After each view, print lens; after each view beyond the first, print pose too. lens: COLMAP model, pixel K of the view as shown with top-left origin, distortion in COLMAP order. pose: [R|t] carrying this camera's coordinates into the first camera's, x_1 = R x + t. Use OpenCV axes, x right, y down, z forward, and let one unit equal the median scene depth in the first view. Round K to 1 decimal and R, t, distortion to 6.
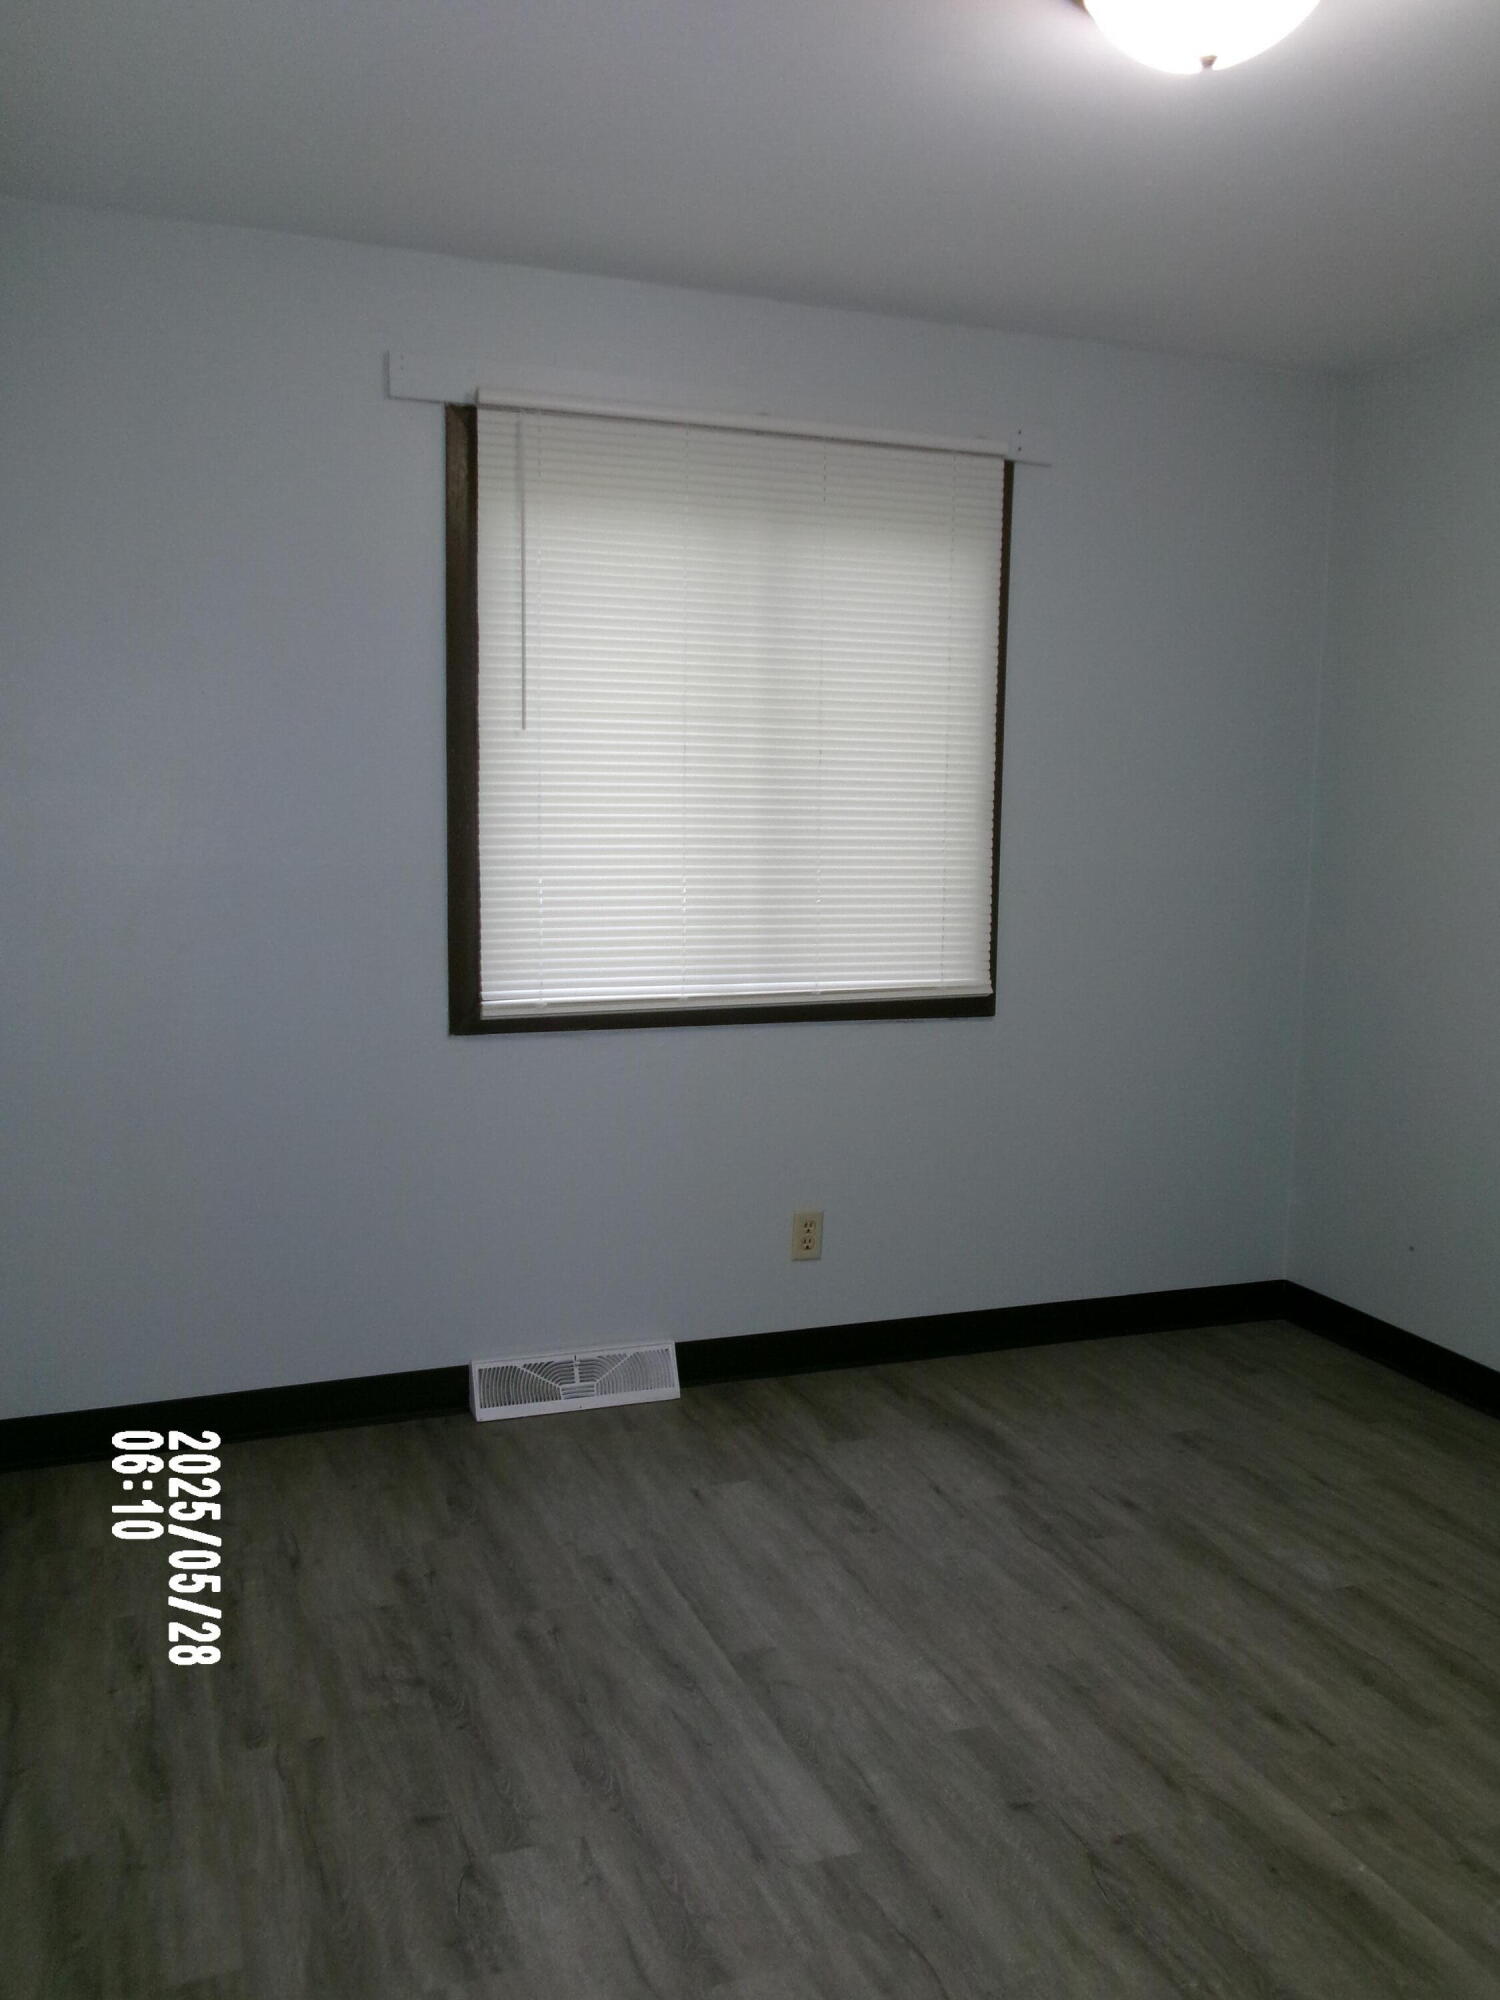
lens RADIAL K [[1660.2, 0, 748.9], [0, 1660.2, 991.7], [0, 0, 1]] dist [-0.001148, 0.012976]
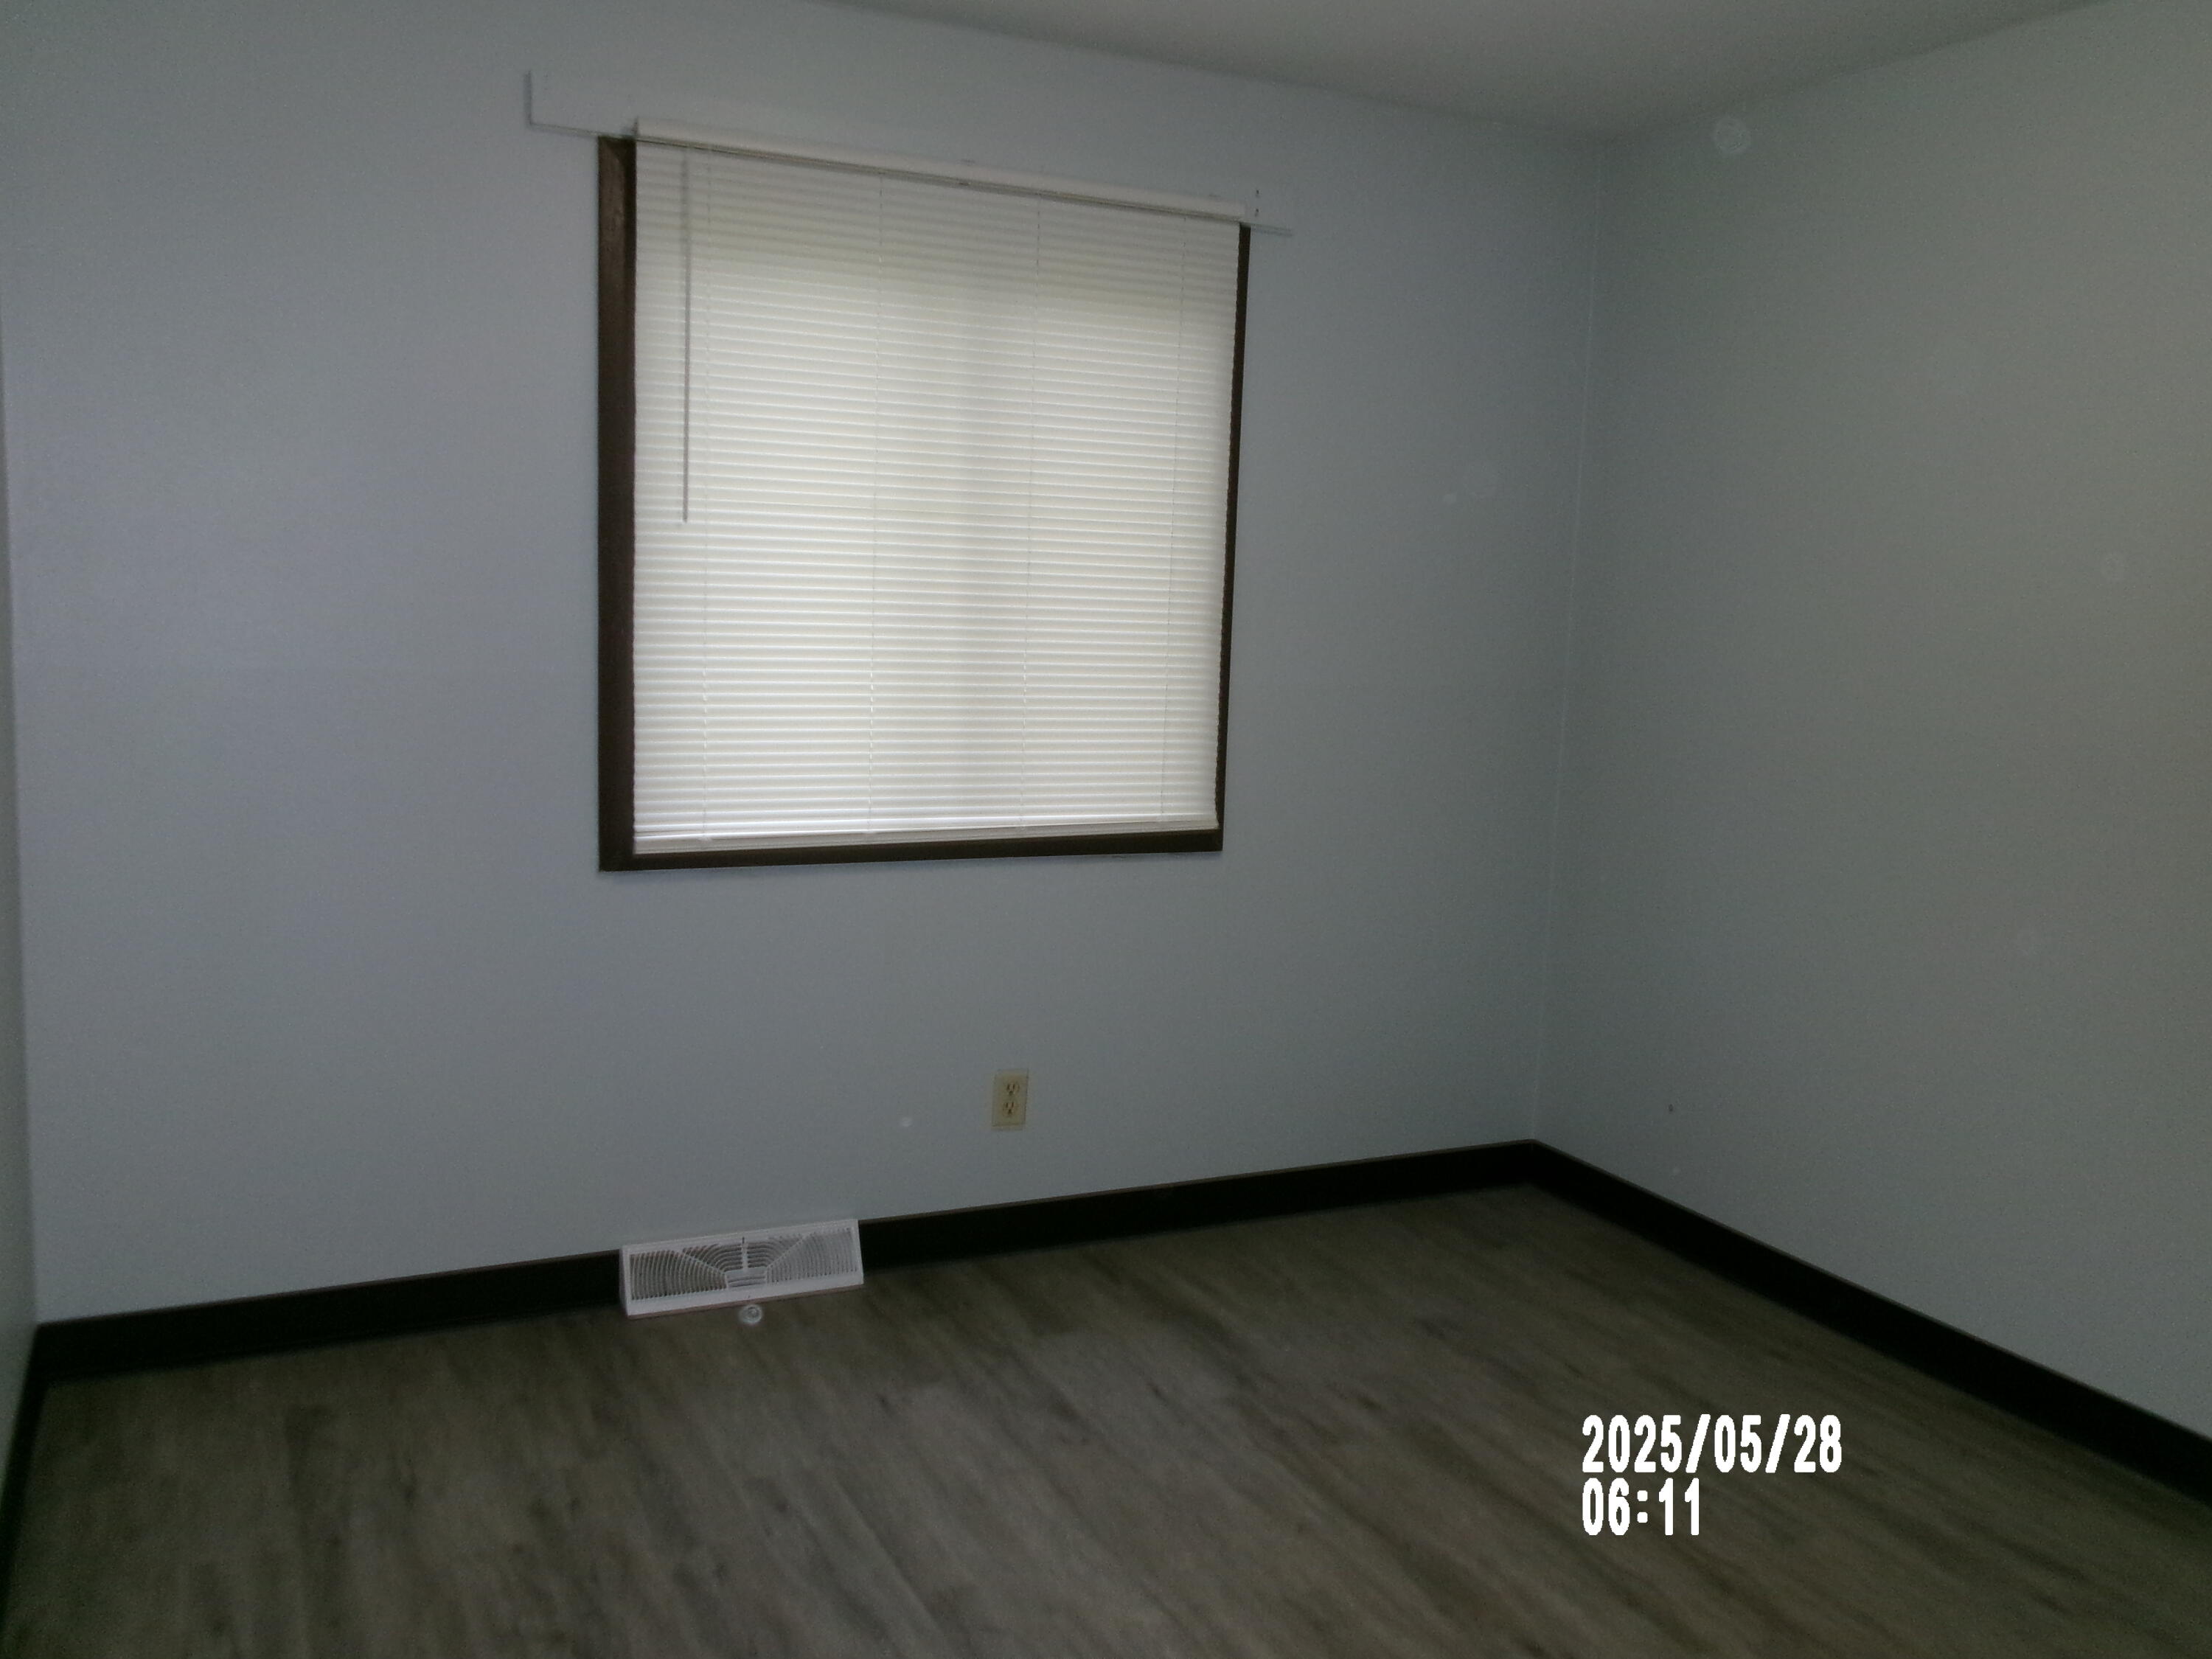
lens RADIAL K [[1836.1, 0, 1097.2], [0, 1836.1, 837.1], [0, 0, 1]] dist [-0.001148, 0.012976]
pose [[0.996090, 0.008116, 0.087974, -0.006681], [-0.009598, 0.999819, 0.016430, -0.011800], [-0.087825, -0.017210, 0.995987, 0.030921]]
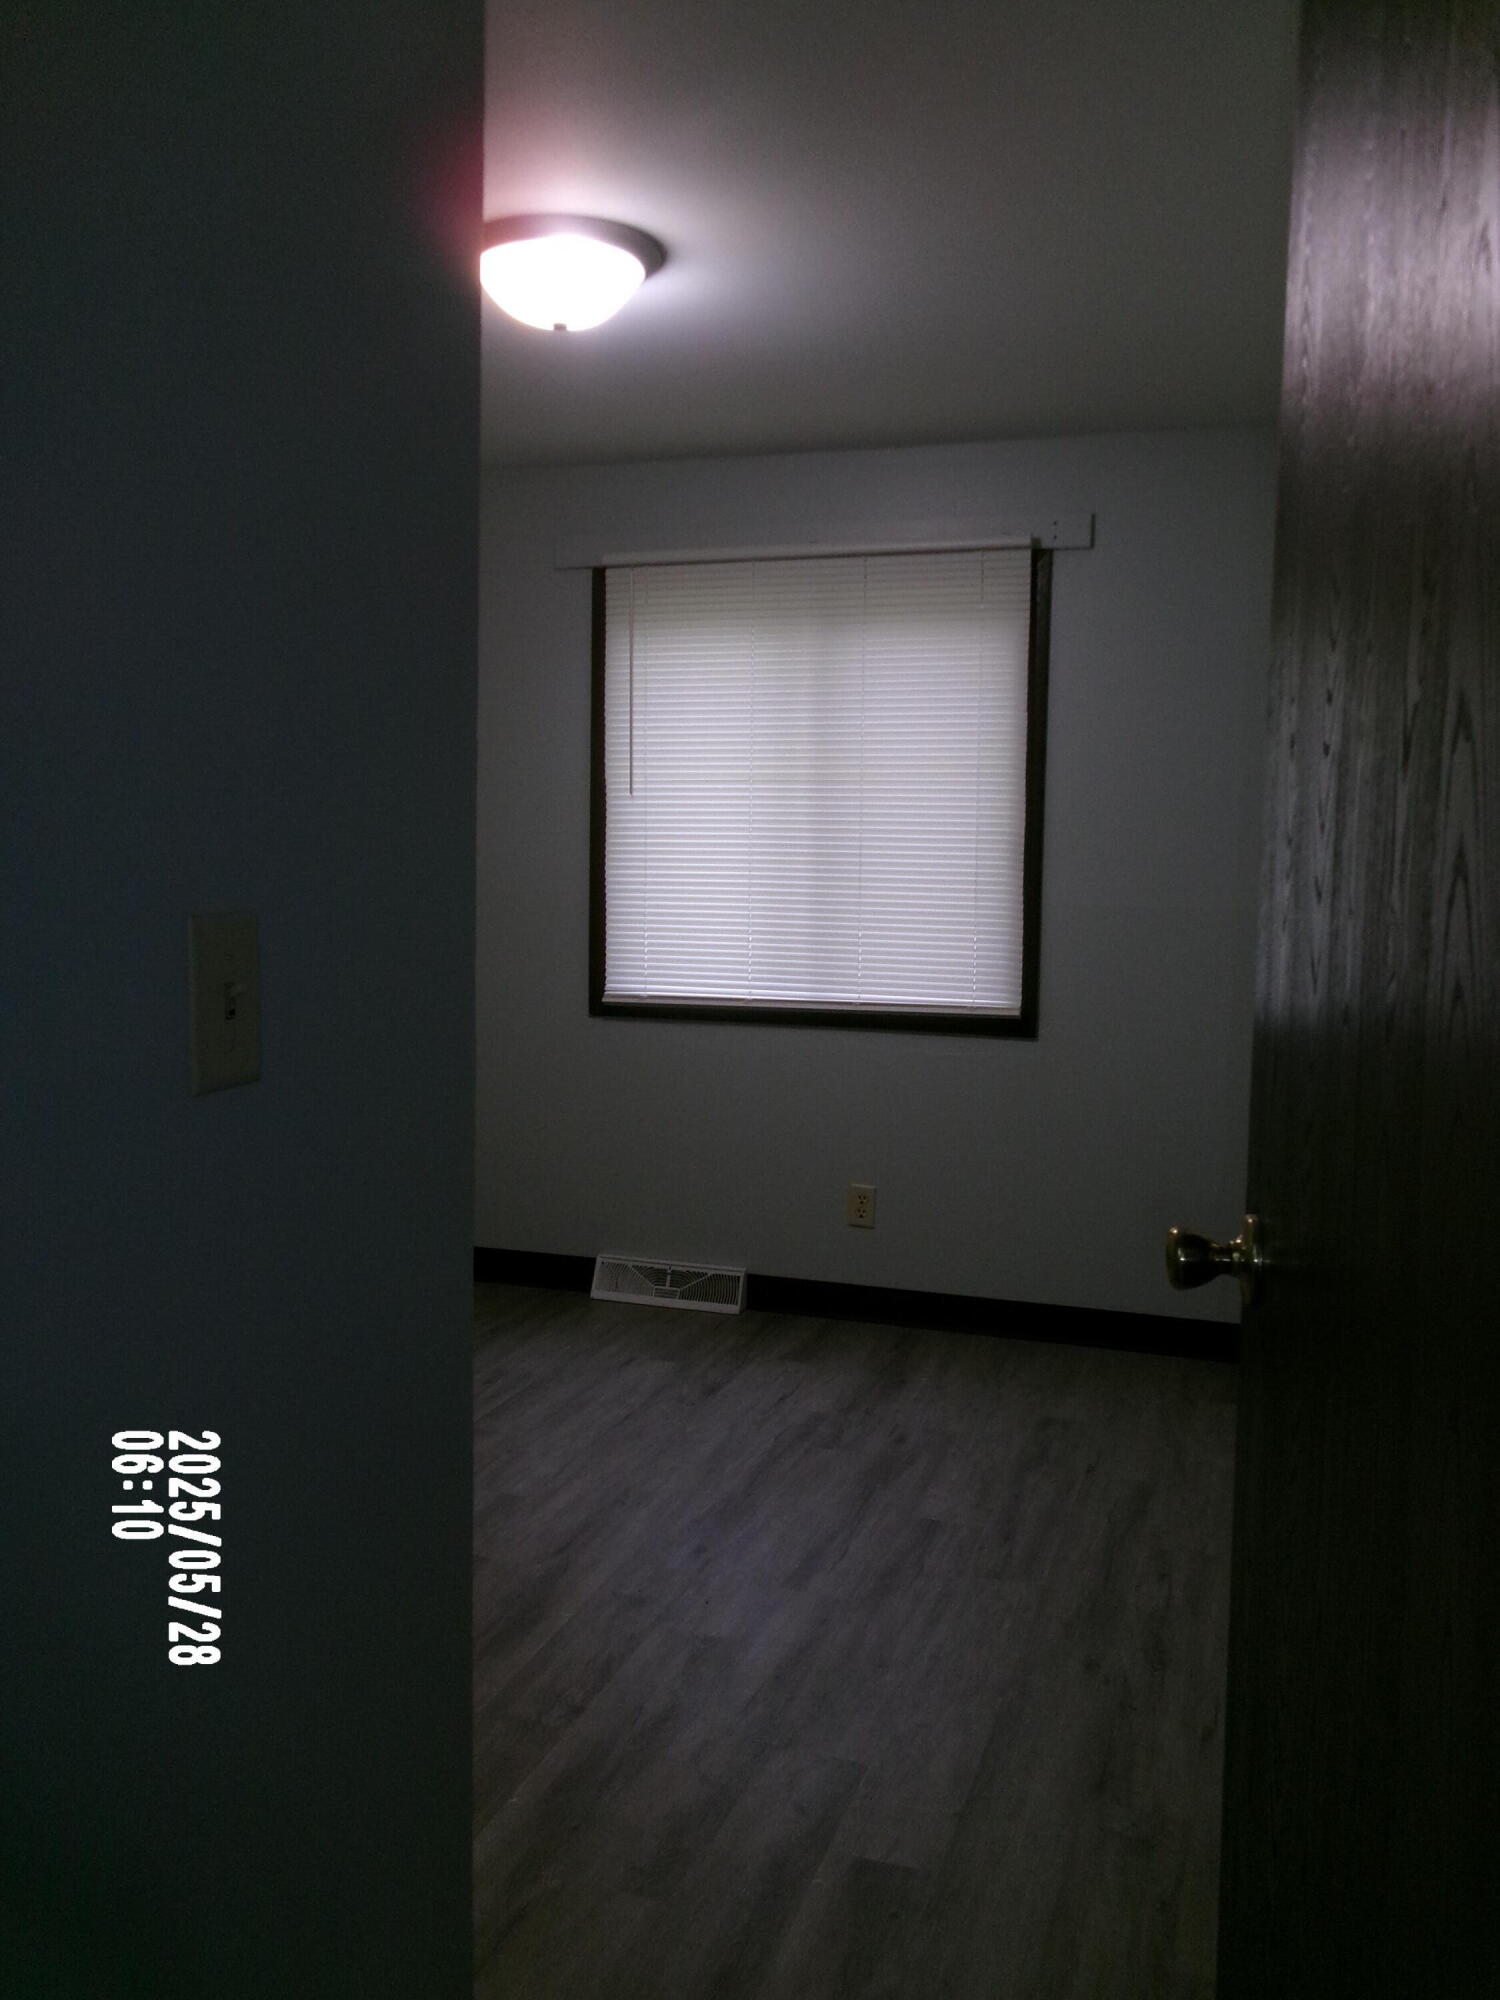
lens RADIAL K [[1660.2, 0, 740.8], [0, 1660.2, 987.9], [0, 0, 1]] dist [-0.001148, 0.012976]
pose [[0.770097, 0.048696, -0.636066, 0.860077], [-0.076830, 0.996904, -0.016698, 0.018951], [0.633284, 0.061728, 0.771454, 0.008045]]
